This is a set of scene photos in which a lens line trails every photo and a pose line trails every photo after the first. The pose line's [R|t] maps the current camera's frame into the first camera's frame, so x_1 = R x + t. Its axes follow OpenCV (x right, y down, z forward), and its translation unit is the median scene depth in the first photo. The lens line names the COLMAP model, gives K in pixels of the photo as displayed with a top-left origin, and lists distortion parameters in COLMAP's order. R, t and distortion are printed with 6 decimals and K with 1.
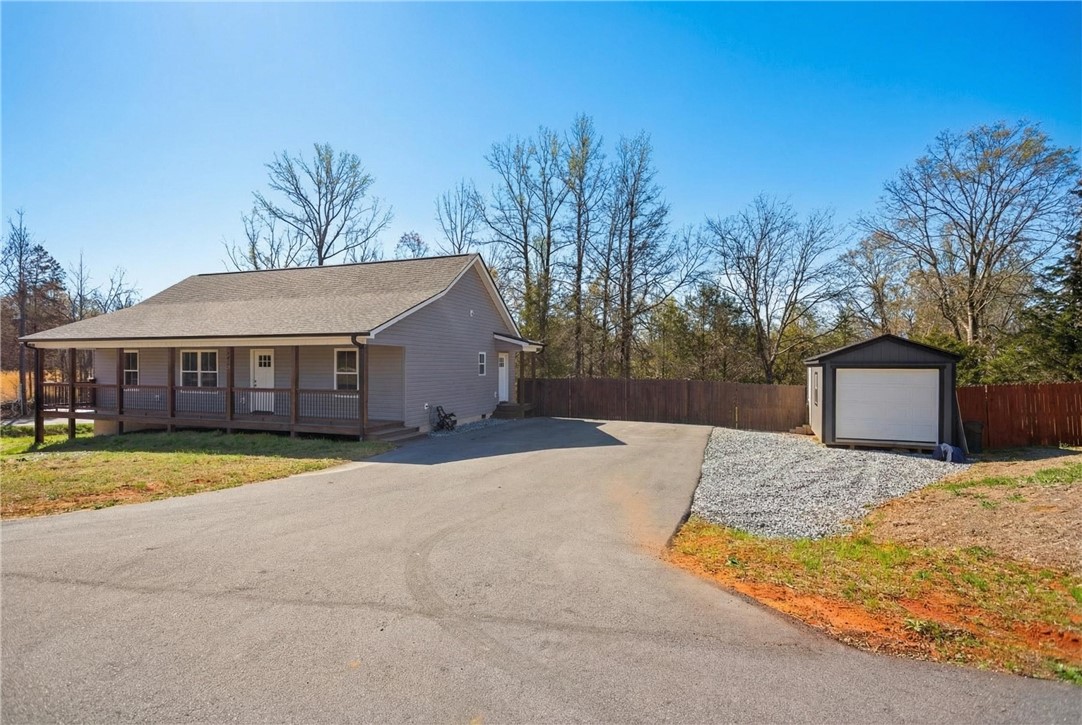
lens RADIAL K [[536.4, 0, 538.5], [0, 536.4, 369.9], [0, 0, 1]] dist [-0.005506, 0.002789]
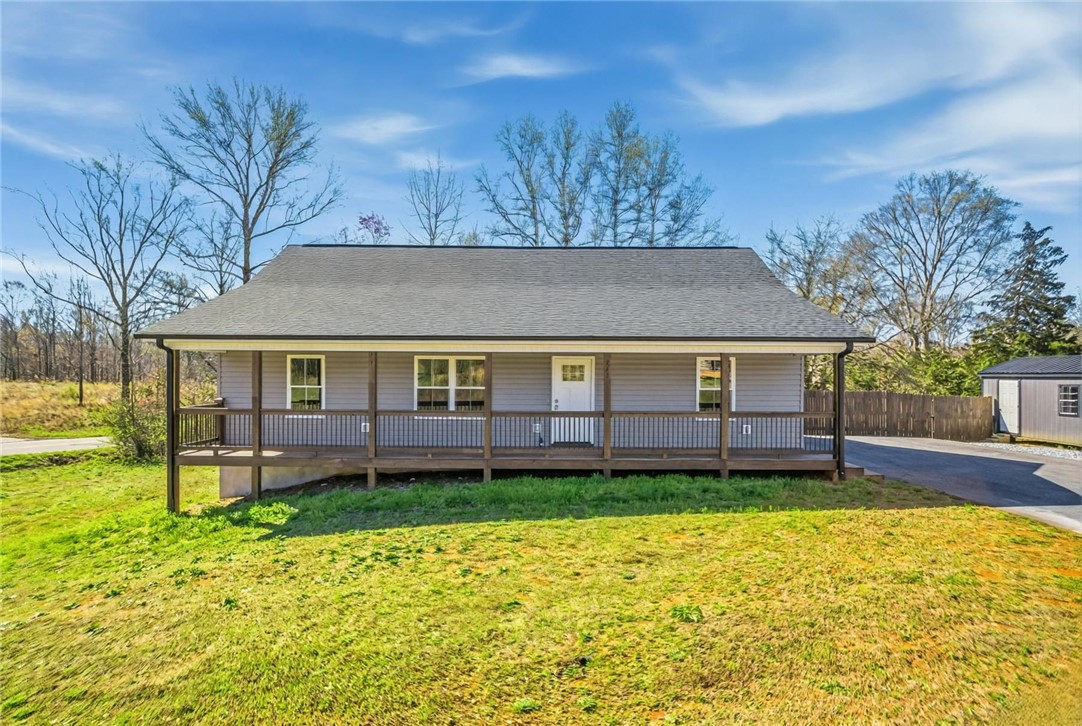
lens RADIAL K [[573.0, 0, 540.6], [0, 573.0, 367.8], [0, 0, 1]] dist [-0.002578, -0.000294]
pose [[0.945366, 0.007771, 0.325919, -0.714300], [0.000130, 0.999707, -0.024214, -0.004310], [-0.326012, 0.022934, 0.945088, 0.253699]]
